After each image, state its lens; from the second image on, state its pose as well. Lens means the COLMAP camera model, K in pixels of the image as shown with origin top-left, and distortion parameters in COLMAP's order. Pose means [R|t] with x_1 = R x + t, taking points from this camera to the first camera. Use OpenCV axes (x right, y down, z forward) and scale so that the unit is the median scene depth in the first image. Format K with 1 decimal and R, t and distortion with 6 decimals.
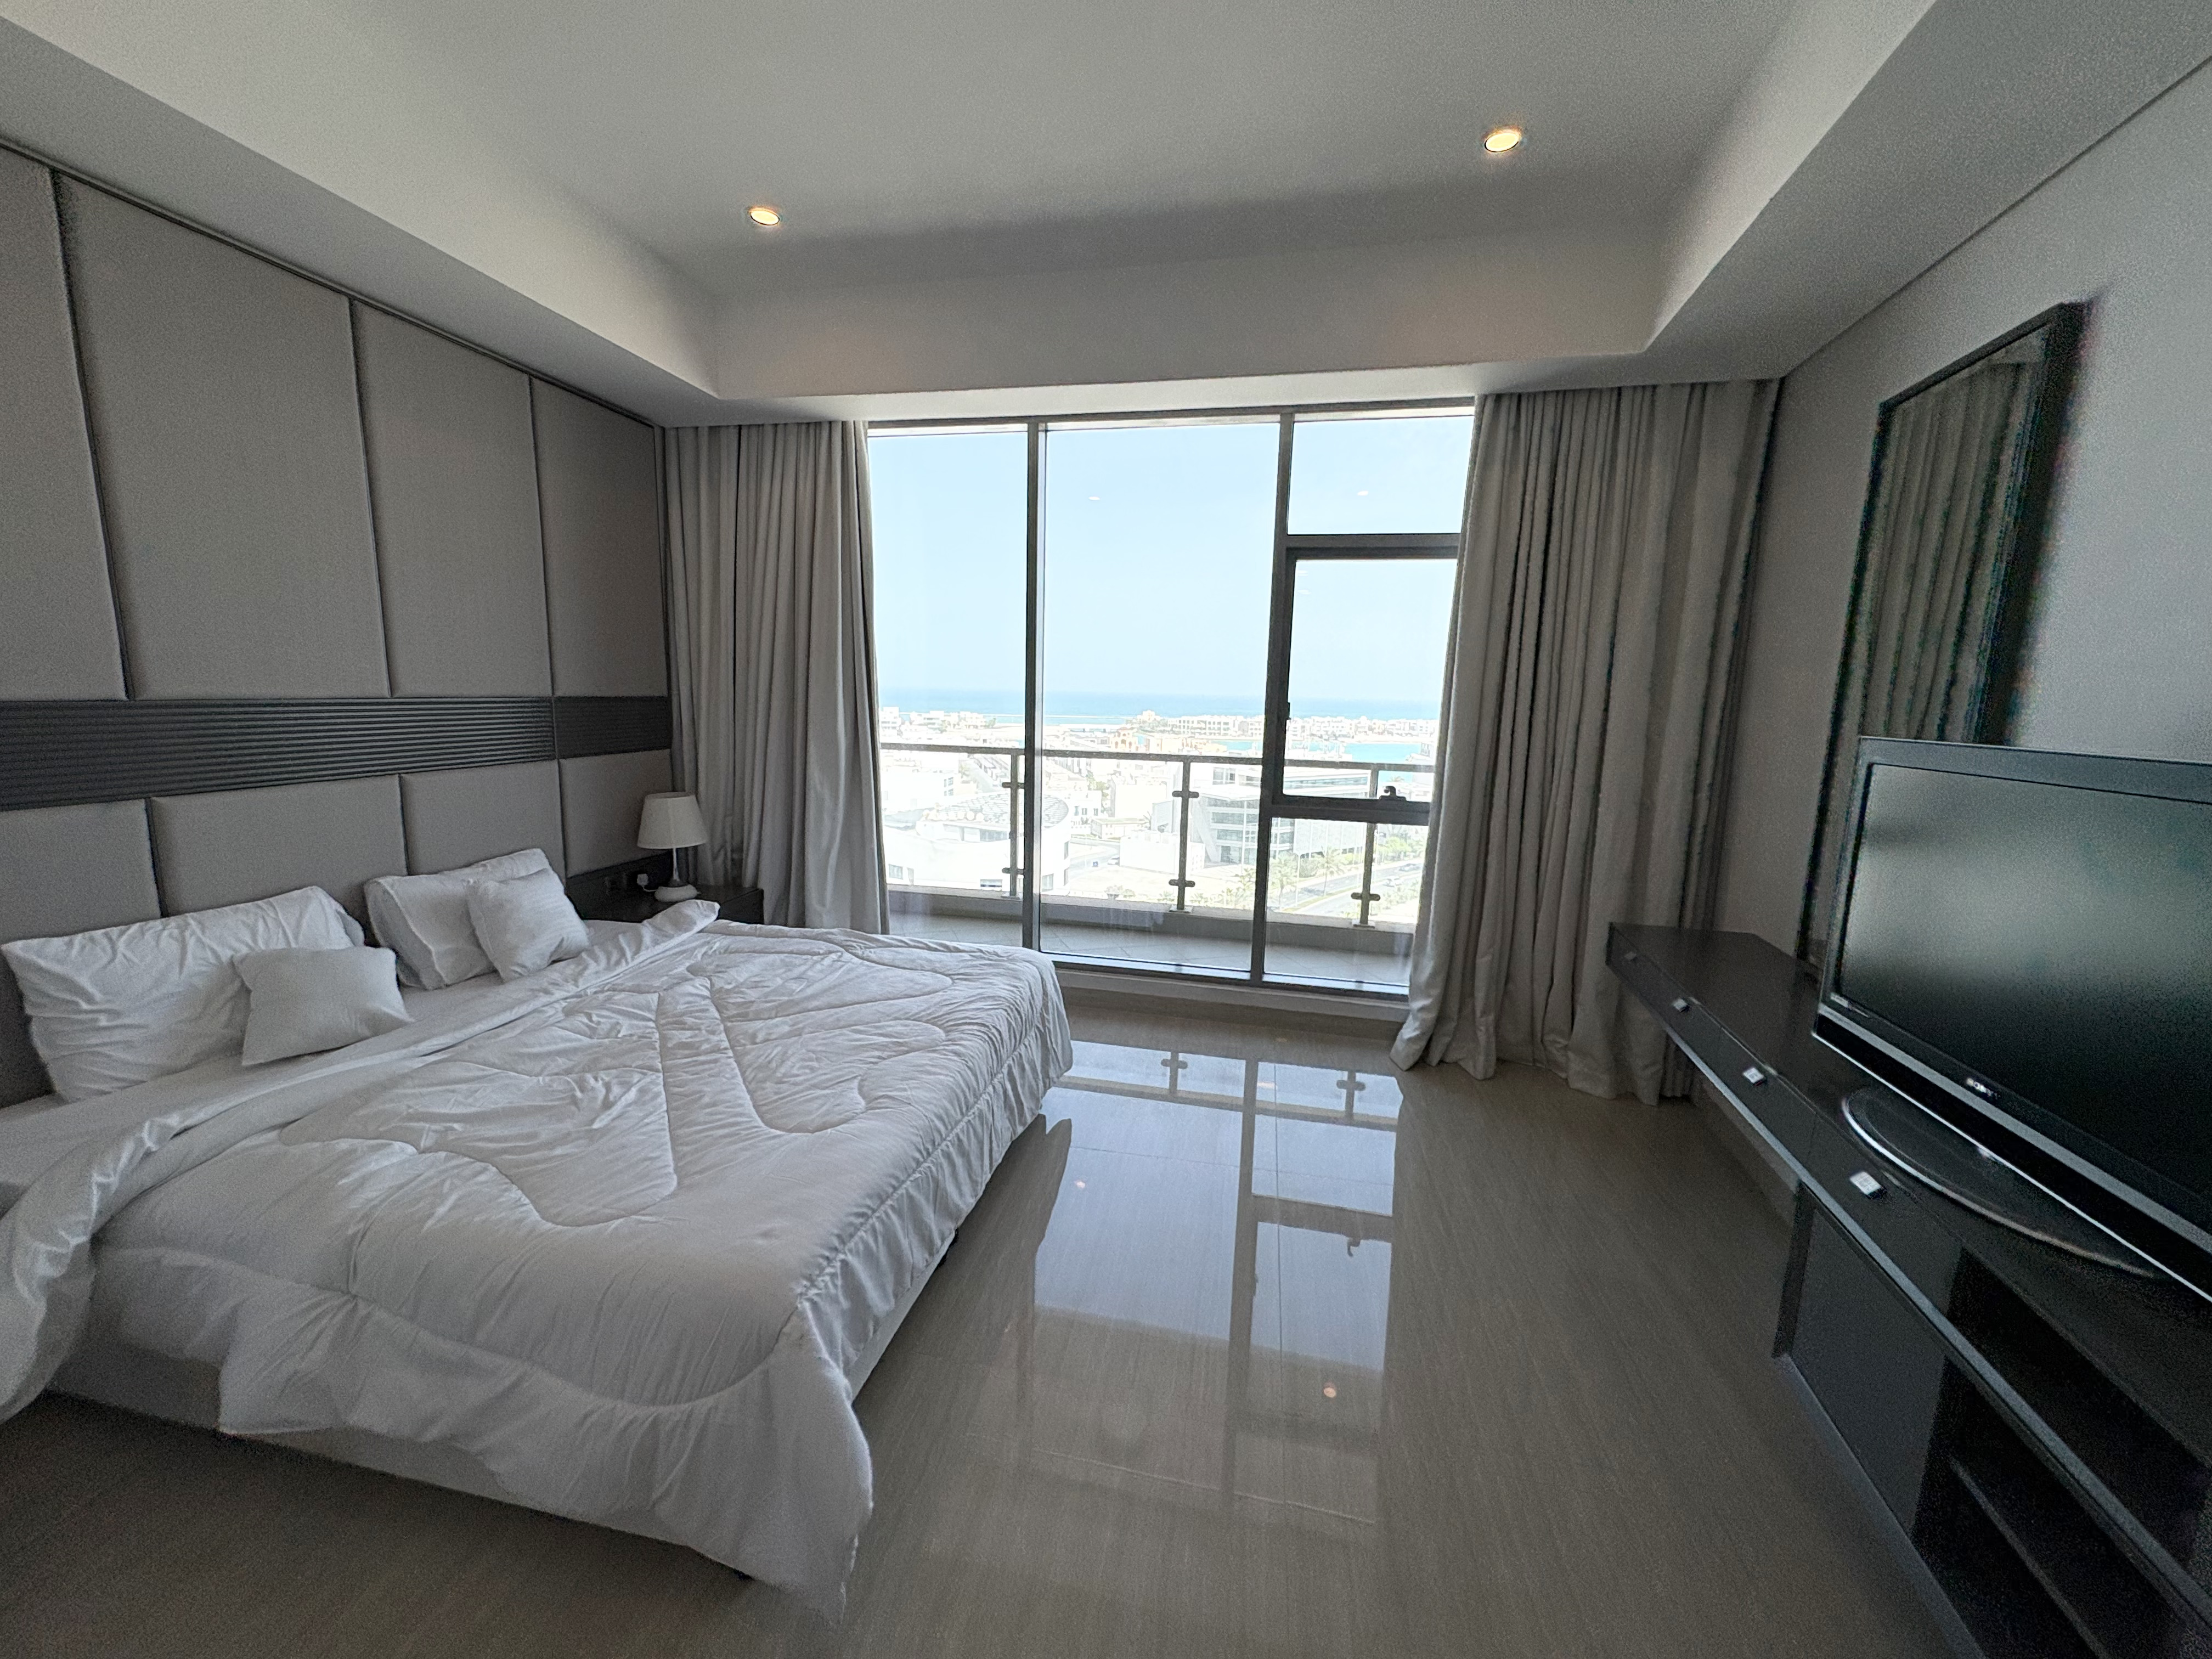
lens RADIAL K [[891.9, 0, 1106.0], [0, 891.9, 829.5], [0, 0, 1]] dist [-0.000737, -0.000087]
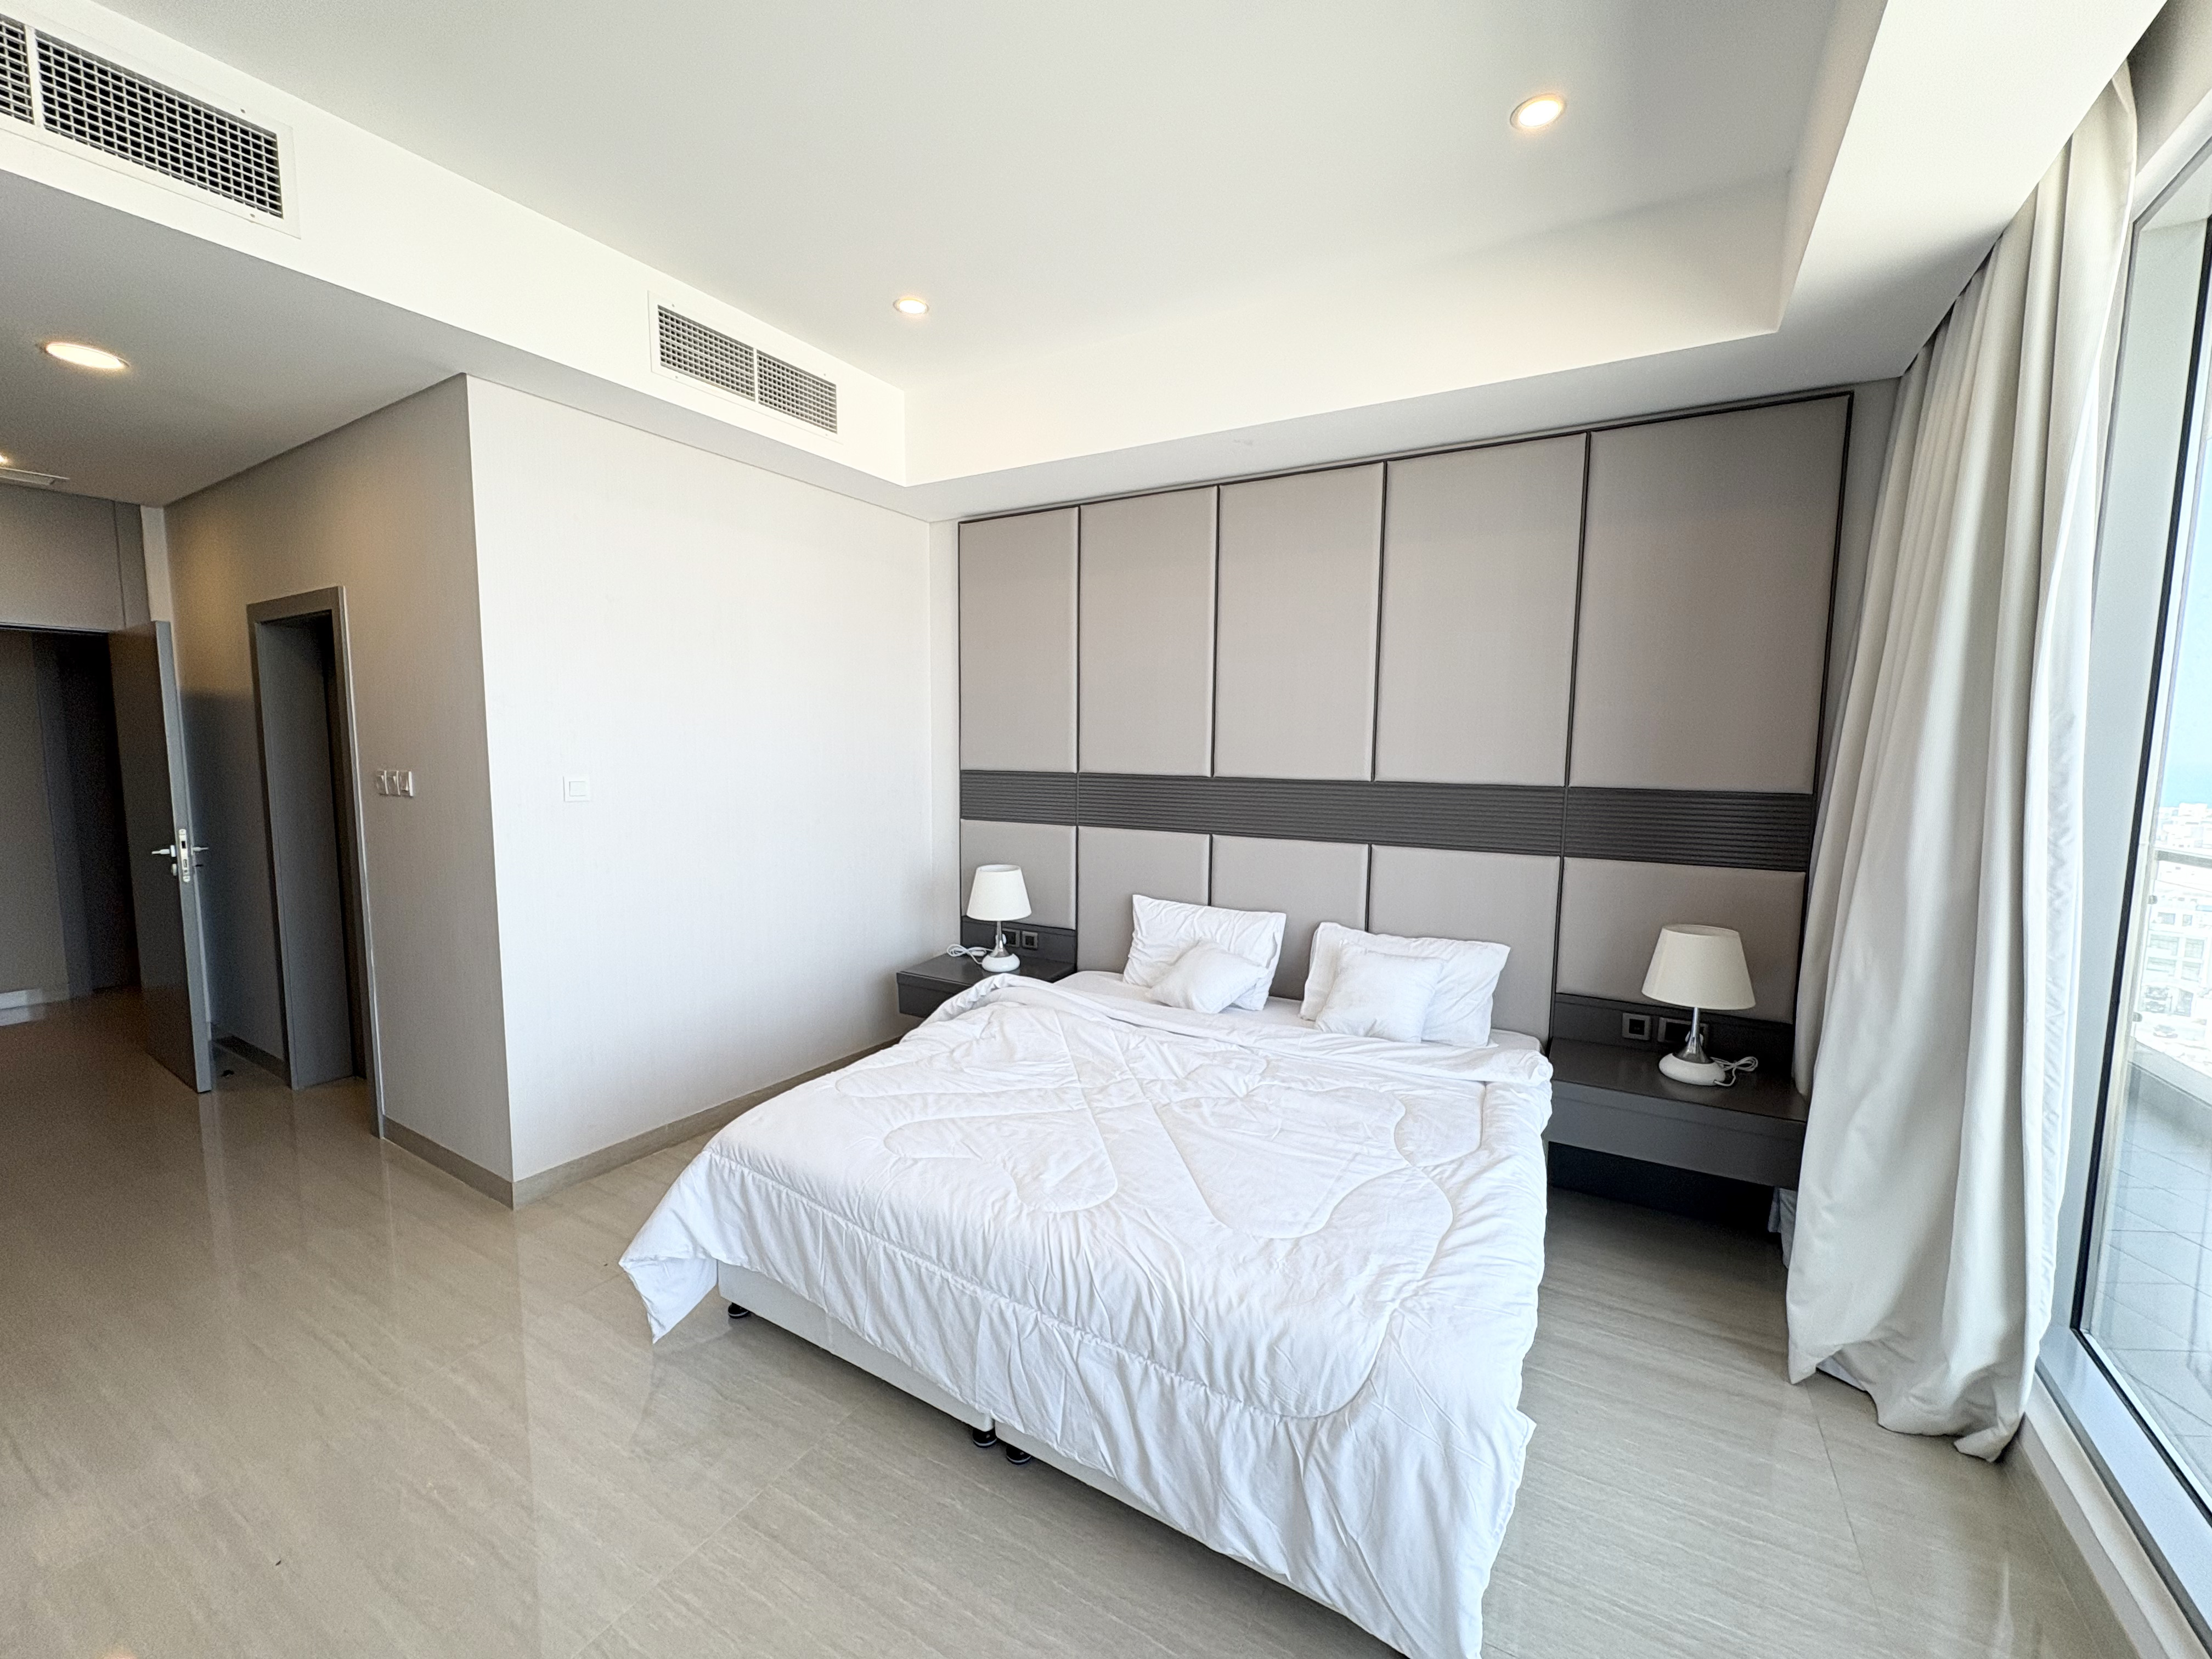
lens RADIAL K [[891.9, 0, 1106.0], [0, 891.9, 829.5], [0, 0, 1]] dist [-0.000737, -0.000087]
pose [[-0.325132, 0.073470, -0.942810, 0.475448], [-0.161992, 0.977914, 0.132069, -0.192033], [0.931691, 0.195668, -0.306050, 1.091227]]
